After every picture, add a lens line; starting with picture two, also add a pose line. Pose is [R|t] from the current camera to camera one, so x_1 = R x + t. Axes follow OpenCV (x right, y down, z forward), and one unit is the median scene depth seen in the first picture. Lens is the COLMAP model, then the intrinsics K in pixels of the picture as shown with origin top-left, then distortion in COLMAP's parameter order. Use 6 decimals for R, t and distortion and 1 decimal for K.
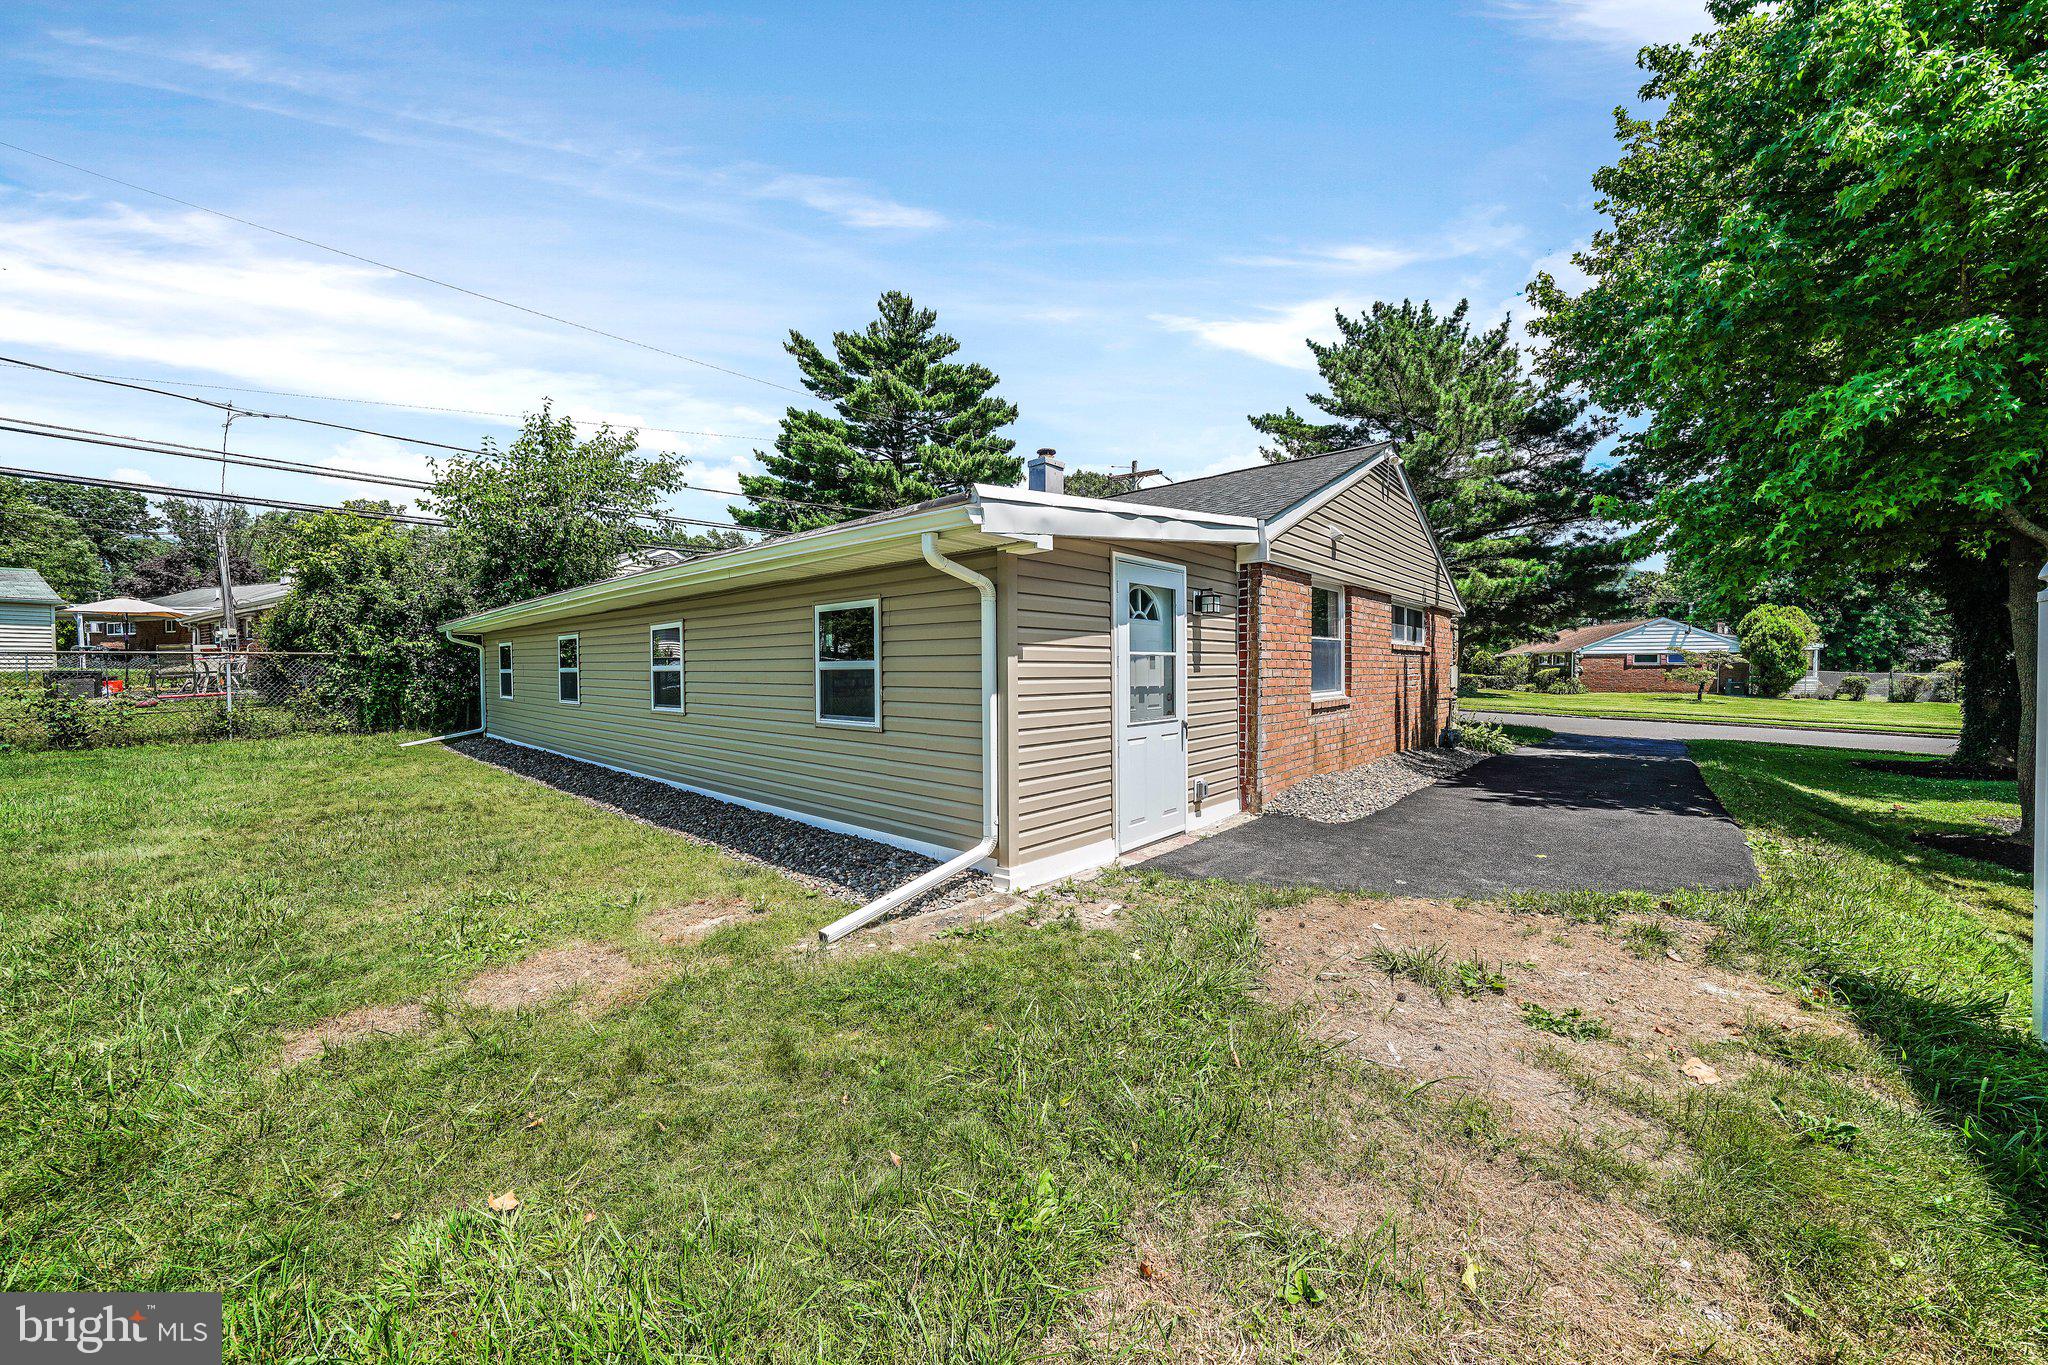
lens RADIAL K [[726.8, 0, 1037.7], [0, 726.8, 683.0], [0, 0, 1]] dist [-0.021663, 0.000050]
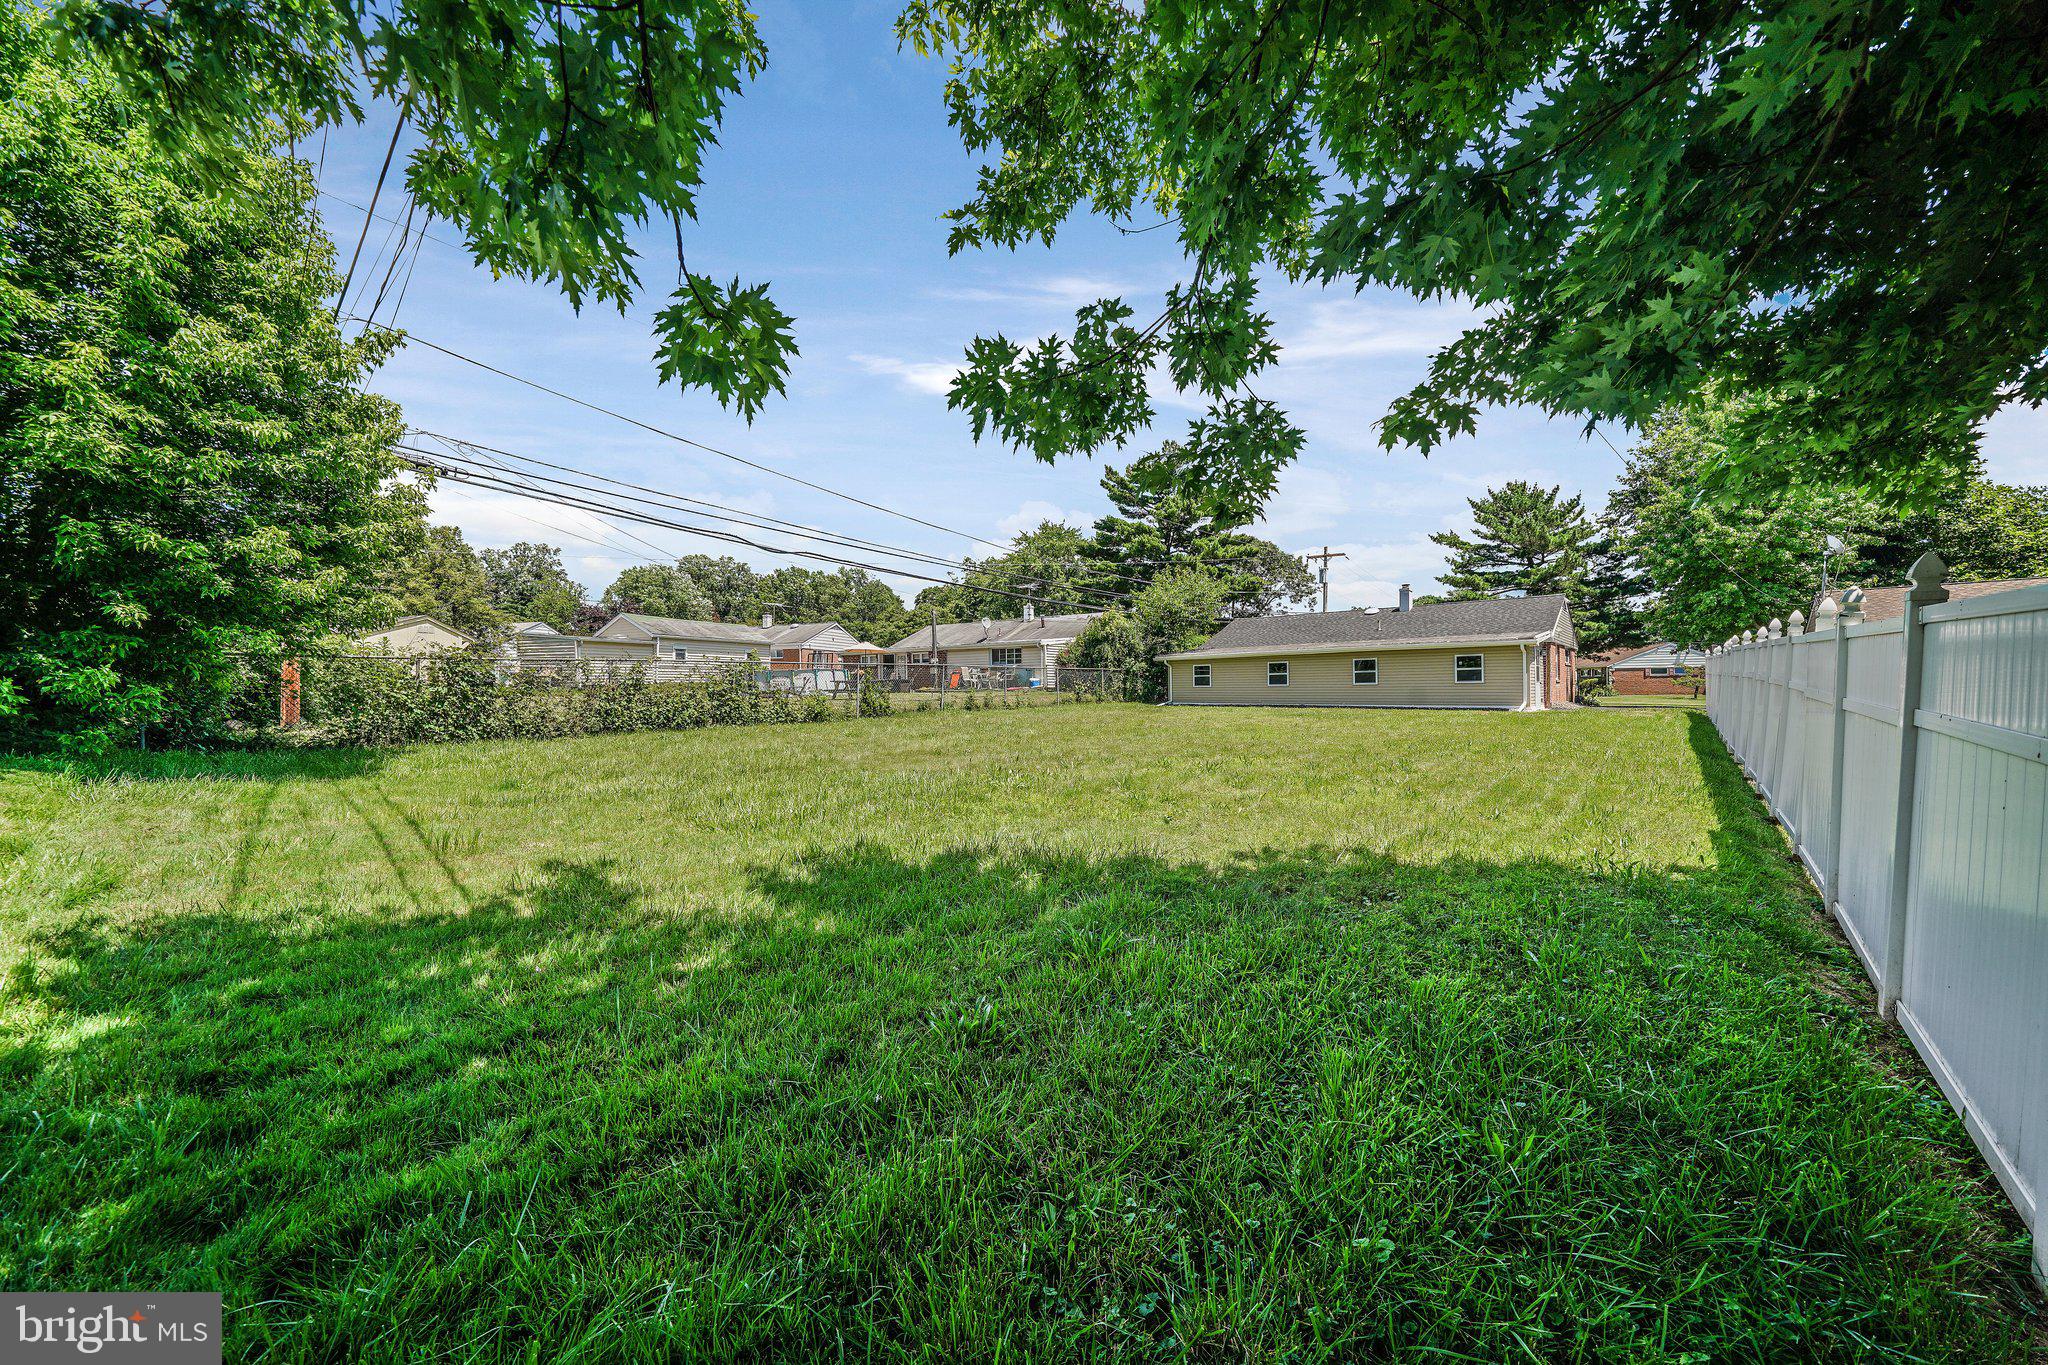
lens RADIAL K [[741.8, 0, 1024.0], [0, 741.8, 682.5], [0, 0, 1]] dist [-0.023898, 0.000010]
pose [[0.999852, -0.006929, -0.015725, -0.775780], [0.006469, 0.999555, -0.029133, 0.045469], [0.015920, 0.029027, 0.999452, -0.930699]]
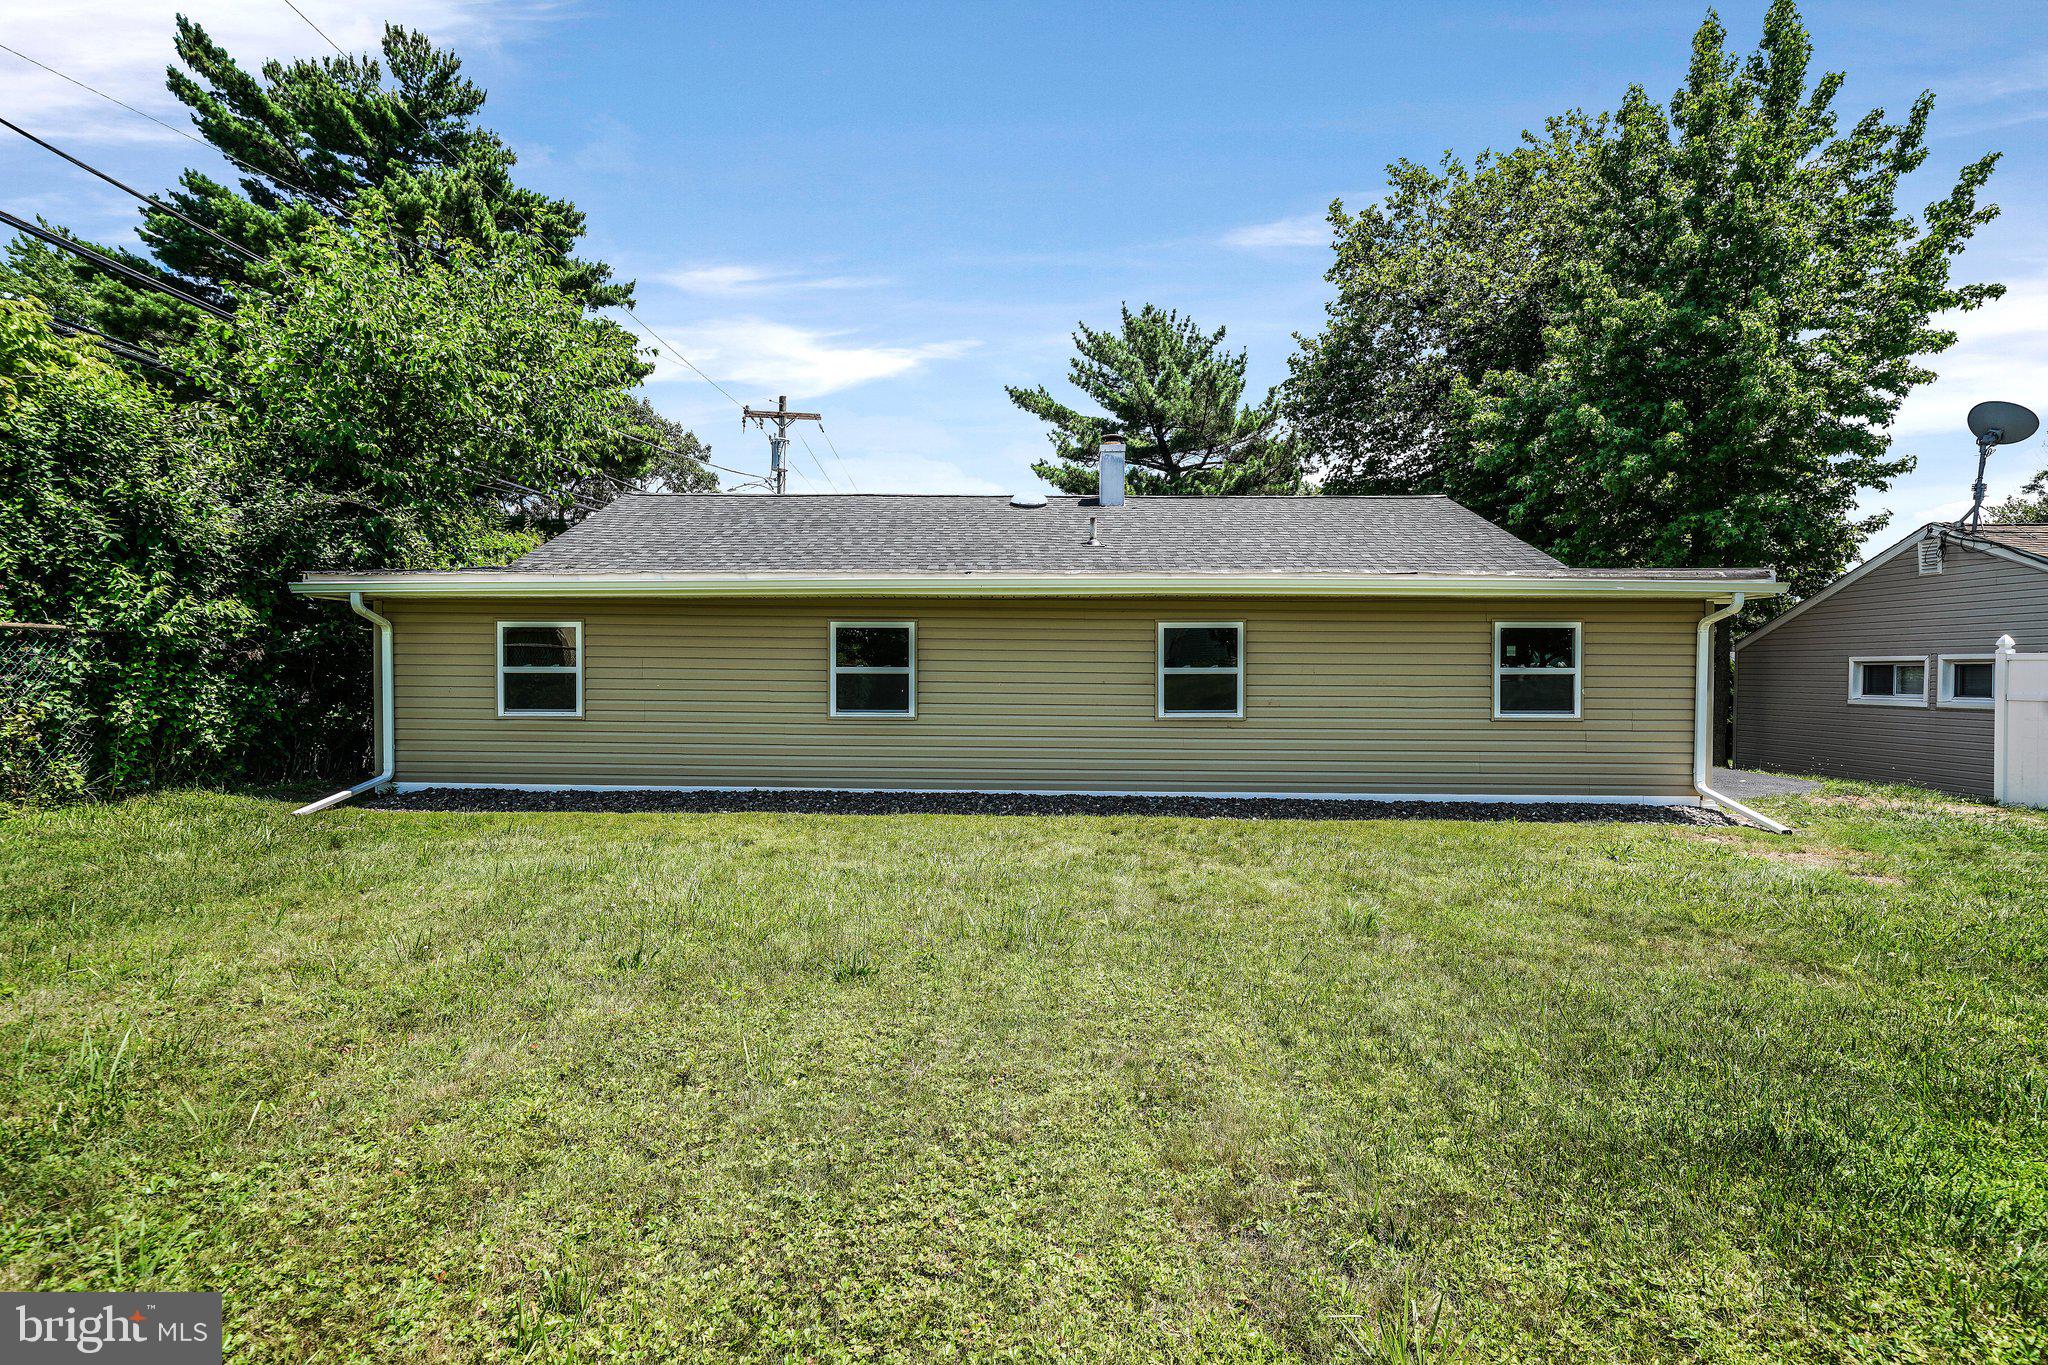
lens RADIAL K [[1014.0, 0, 1024.0], [0, 1014.0, 682.5], [0, 0, 1]] dist [0.017327, 0.000074]
pose [[0.753488, 0.001471, 0.657460, -0.582628], [0.005124, 0.999954, -0.008110, 0.001658], [-0.657441, 0.009480, 0.753446, 0.063819]]
